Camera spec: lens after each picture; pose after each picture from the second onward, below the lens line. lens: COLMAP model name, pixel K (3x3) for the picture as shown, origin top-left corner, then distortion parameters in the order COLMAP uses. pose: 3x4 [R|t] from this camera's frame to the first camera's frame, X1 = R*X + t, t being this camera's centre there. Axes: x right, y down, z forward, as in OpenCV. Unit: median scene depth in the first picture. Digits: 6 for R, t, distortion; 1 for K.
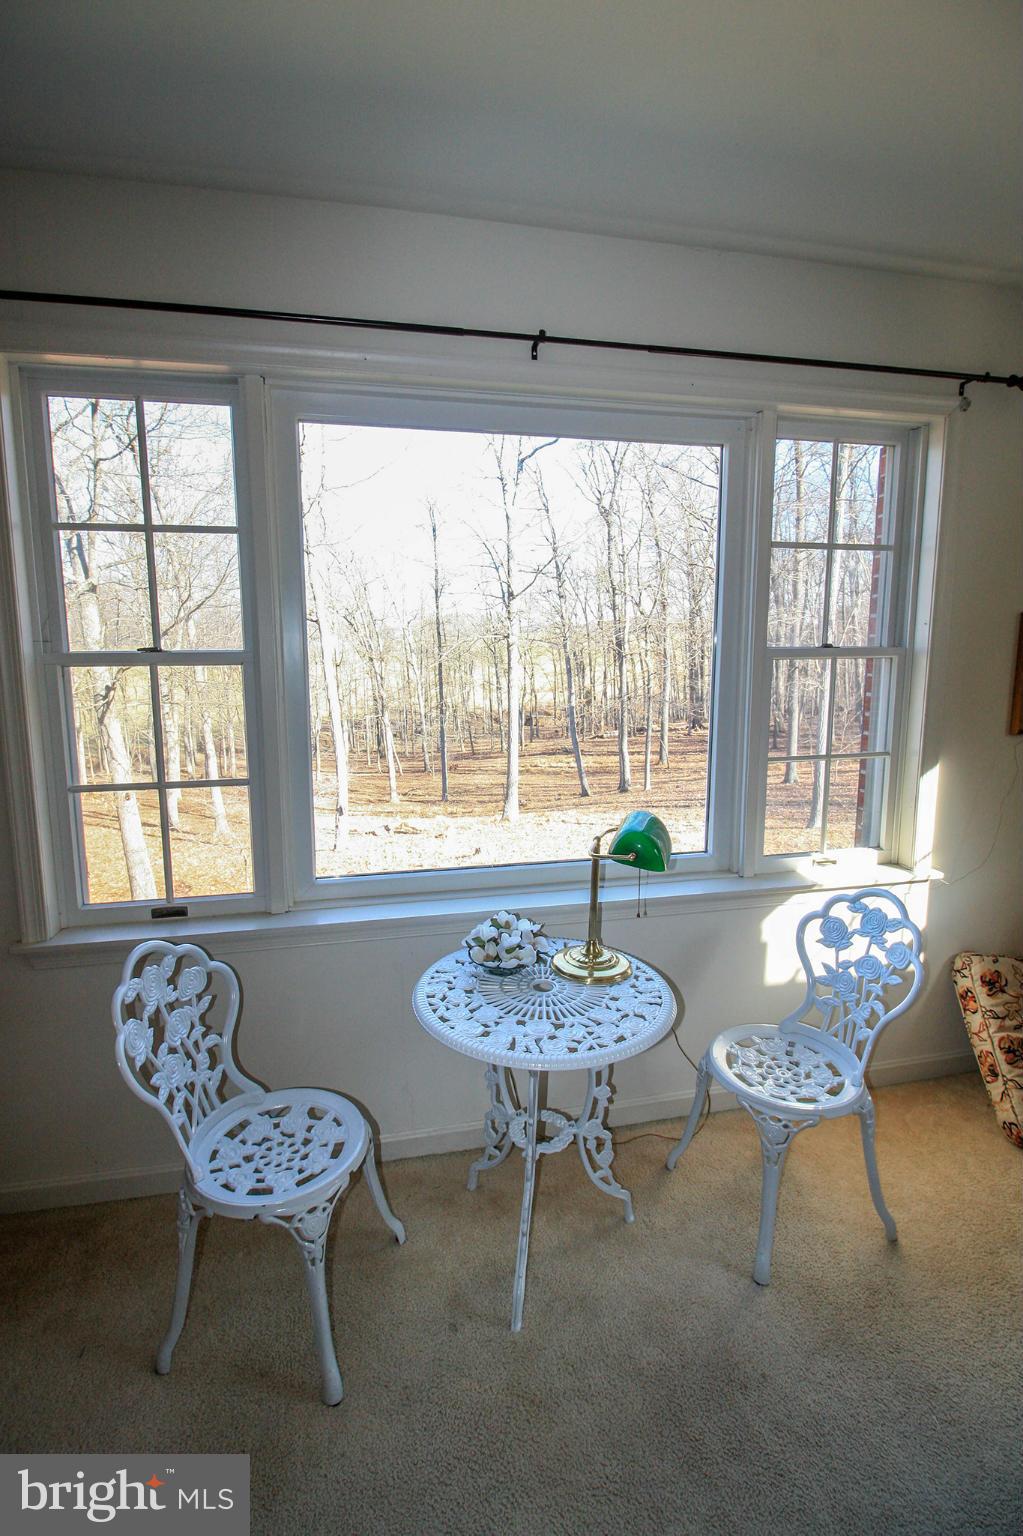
lens RADIAL K [[713.5, 0, 502.1], [0, 713.5, 735.7], [0, 0, 1]] dist [0.000457, -0.013514]
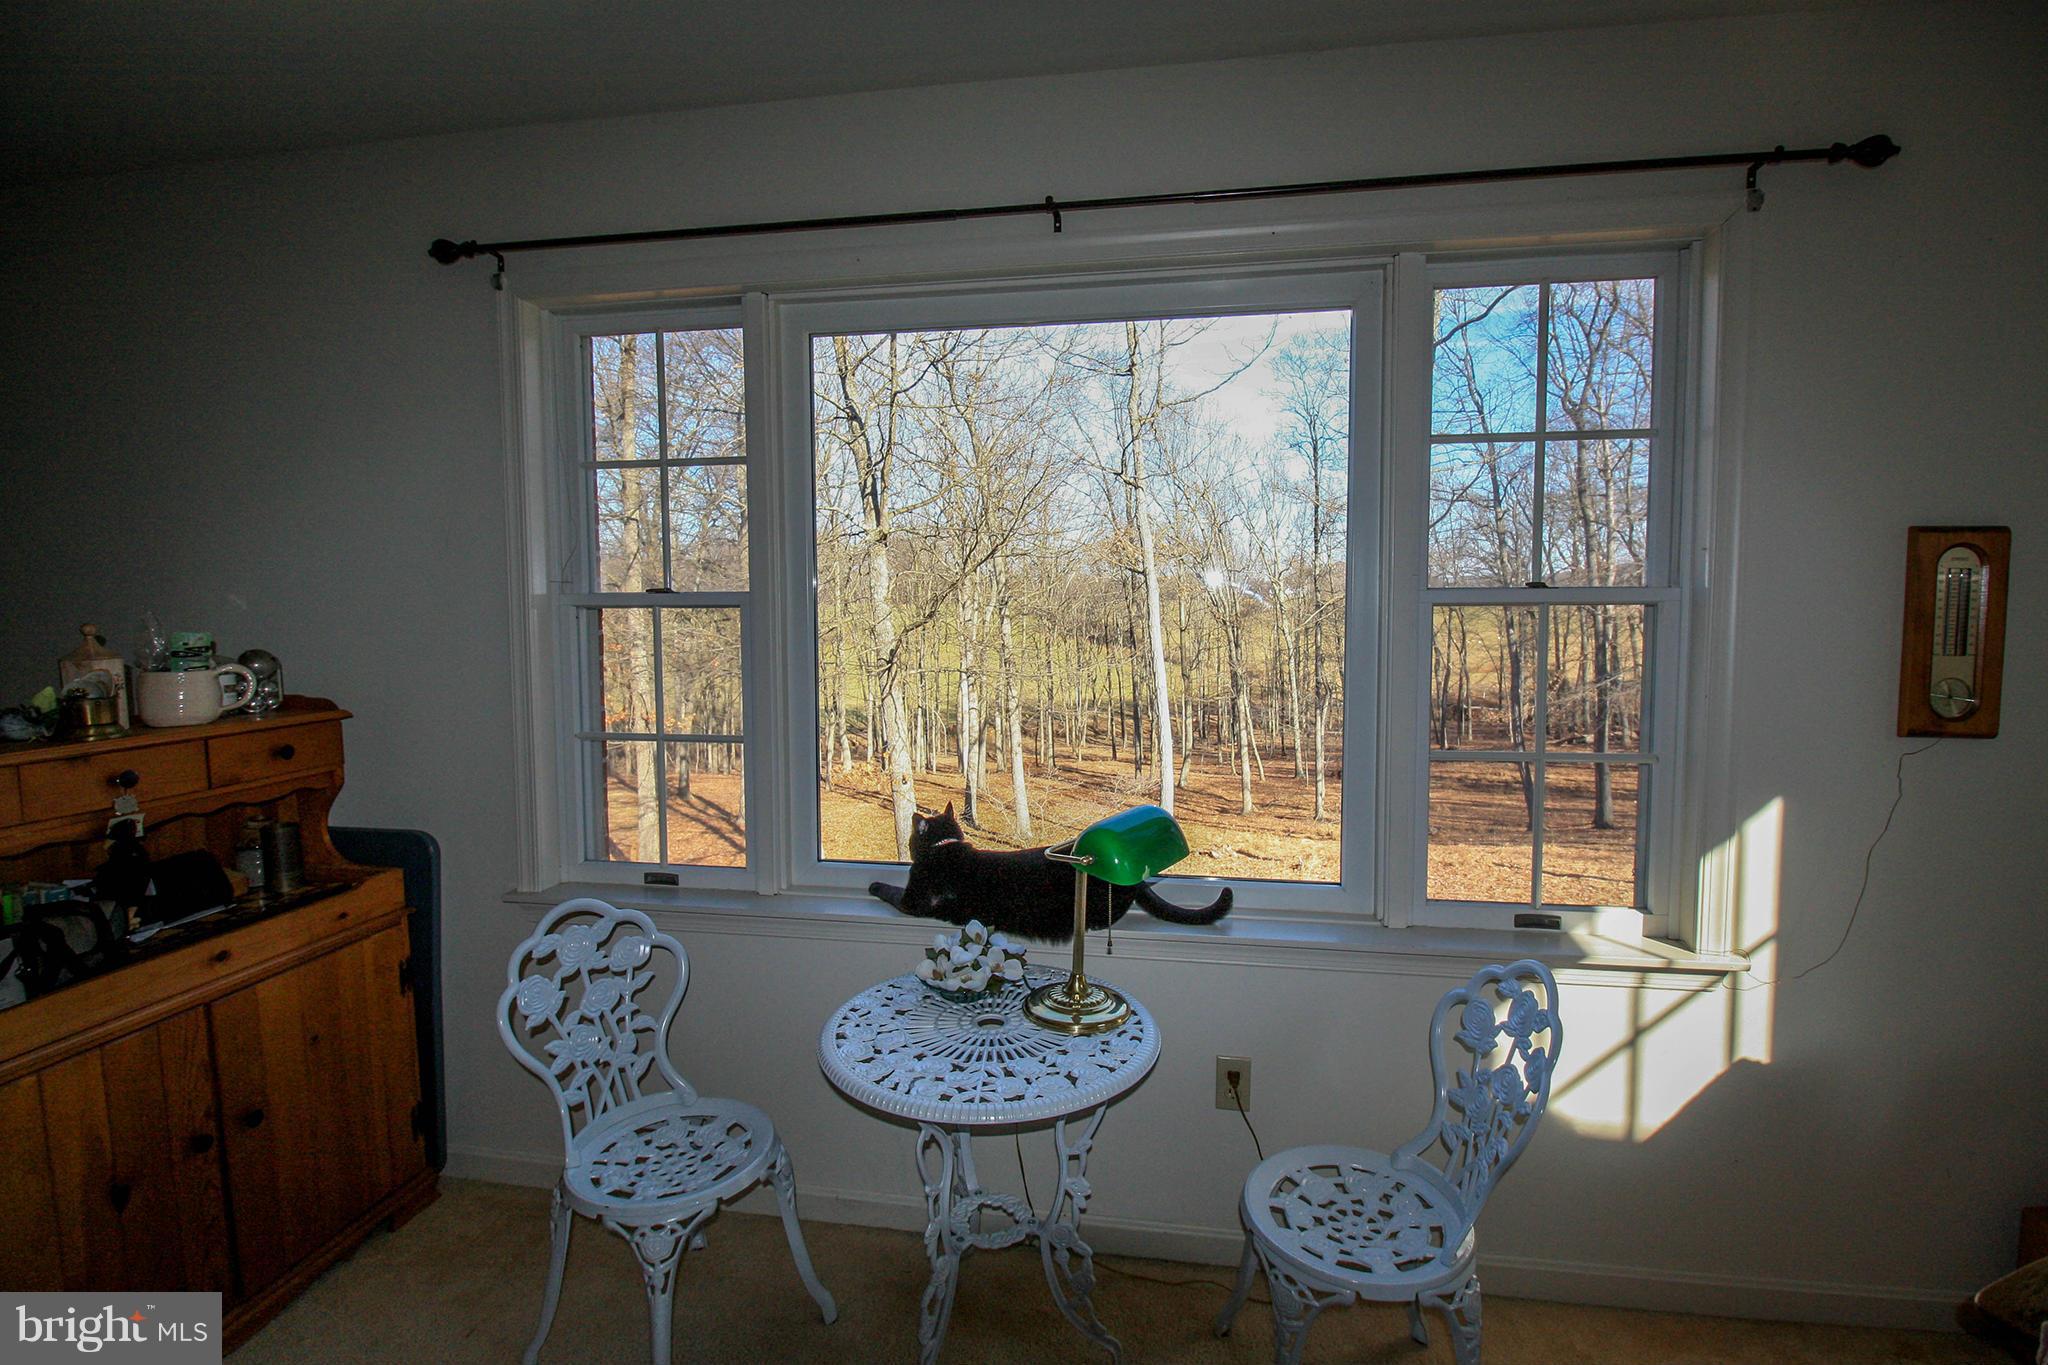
lens RADIAL K [[951.6, 0, 1044.5], [0, 951.6, 649.0], [0, 0, 1]] dist [-0.001352, -0.014253]
pose [[0.929161, 0.018280, -0.369223, 0.401426], [-0.047423, 0.996419, -0.070008, 0.016942], [0.366621, 0.082559, 0.926700, 0.032930]]
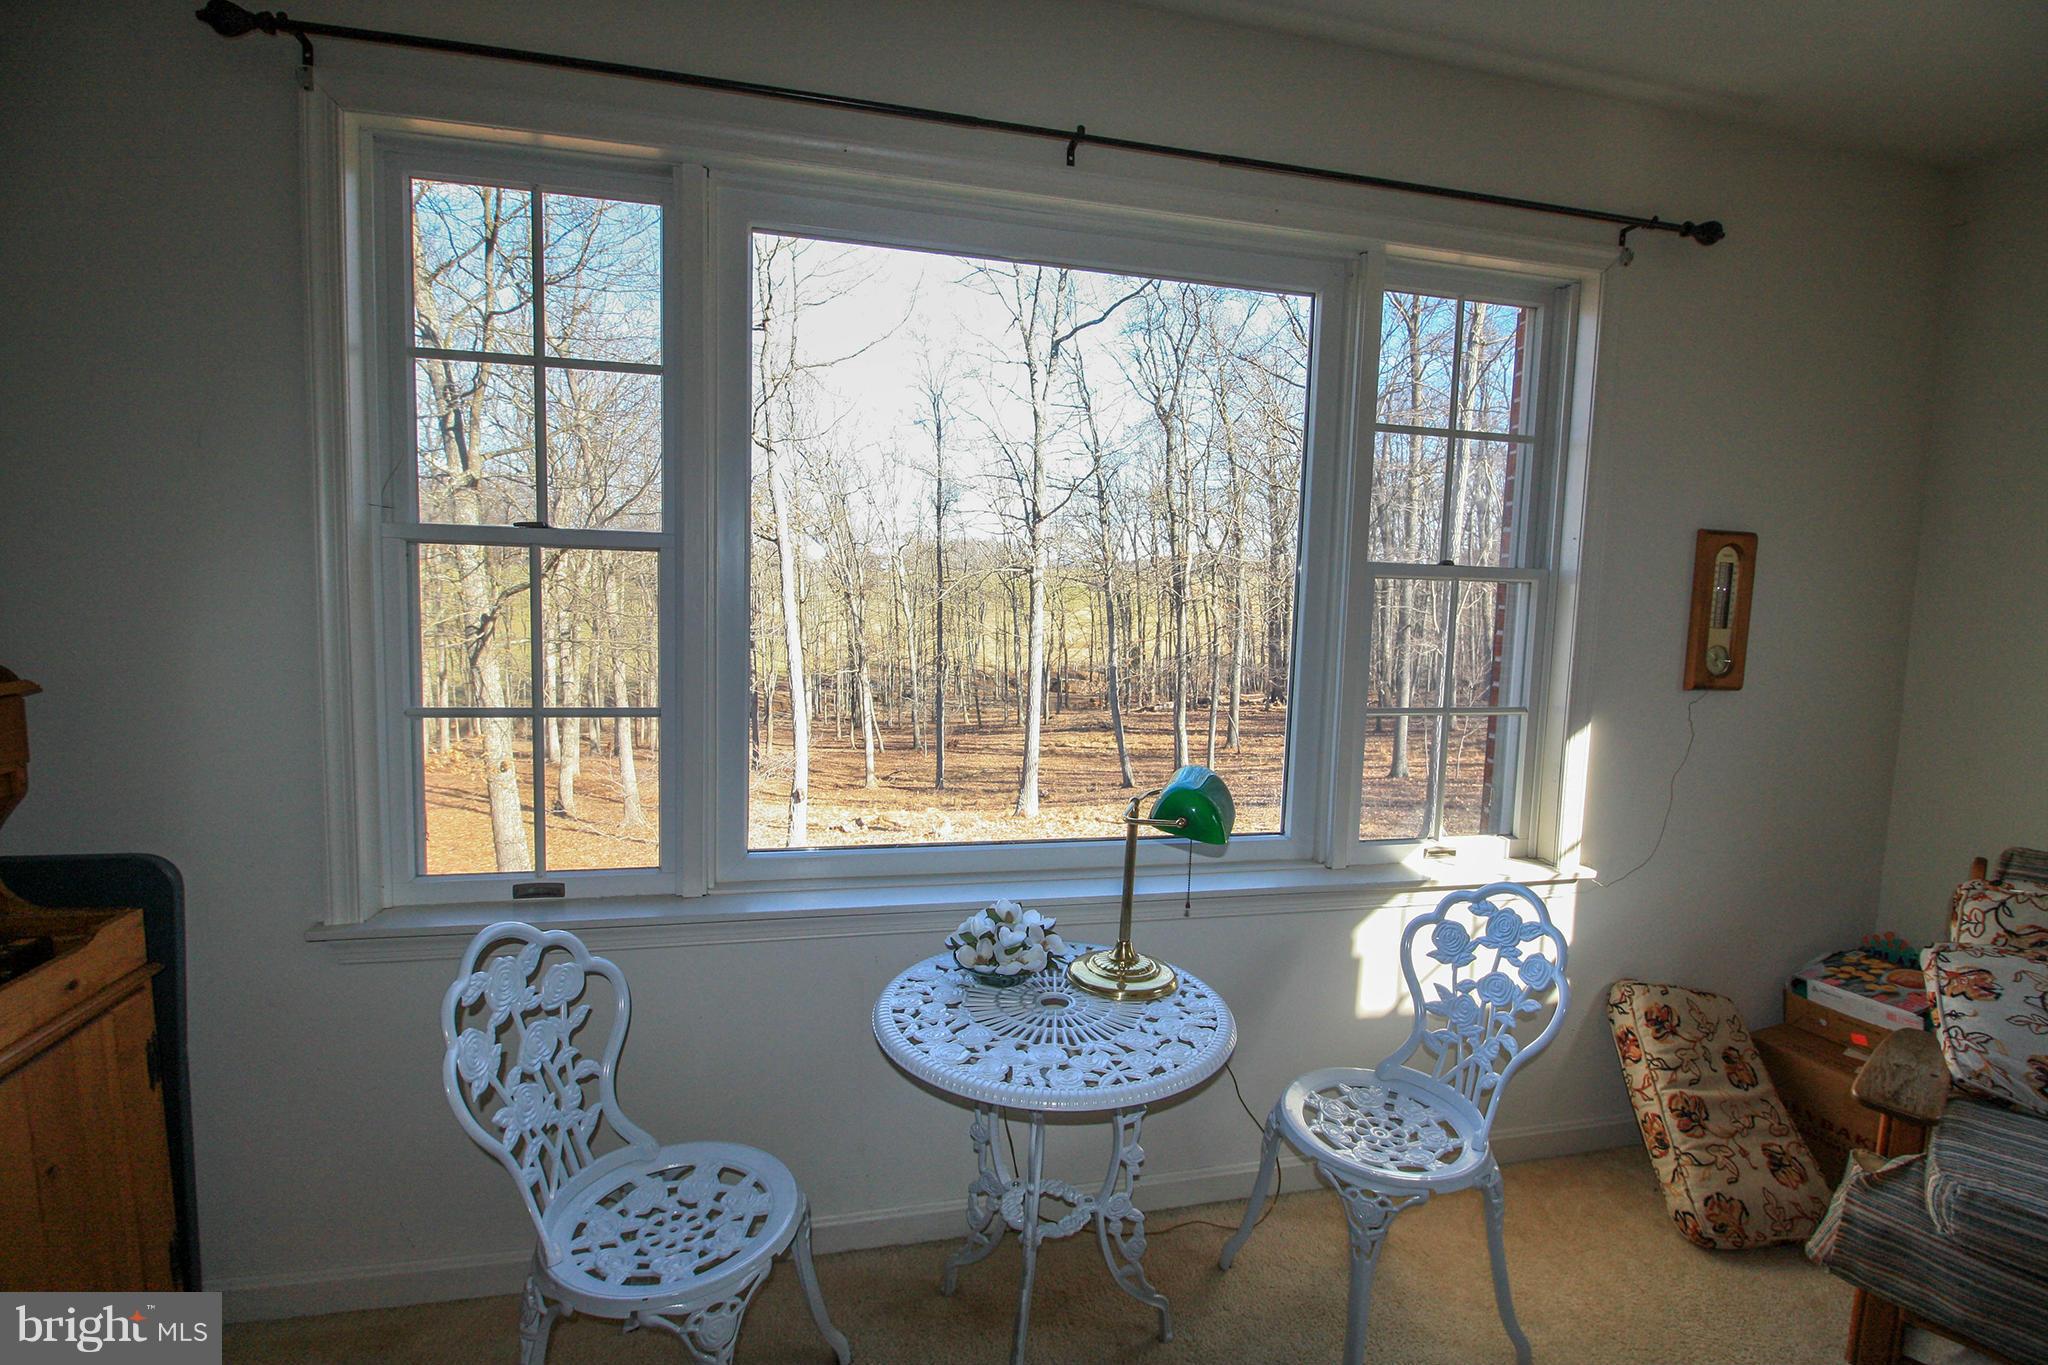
lens RADIAL K [[951.4, 0, 1053.7], [0, 951.4, 657.9], [0, 0, 1]] dist [0.000457, -0.013514]
pose [[0.998850, 0.033496, 0.034315, 0.009566], [-0.031753, 0.998238, -0.050132, 0.042706], [-0.035933, 0.048985, 0.998153, 0.014957]]
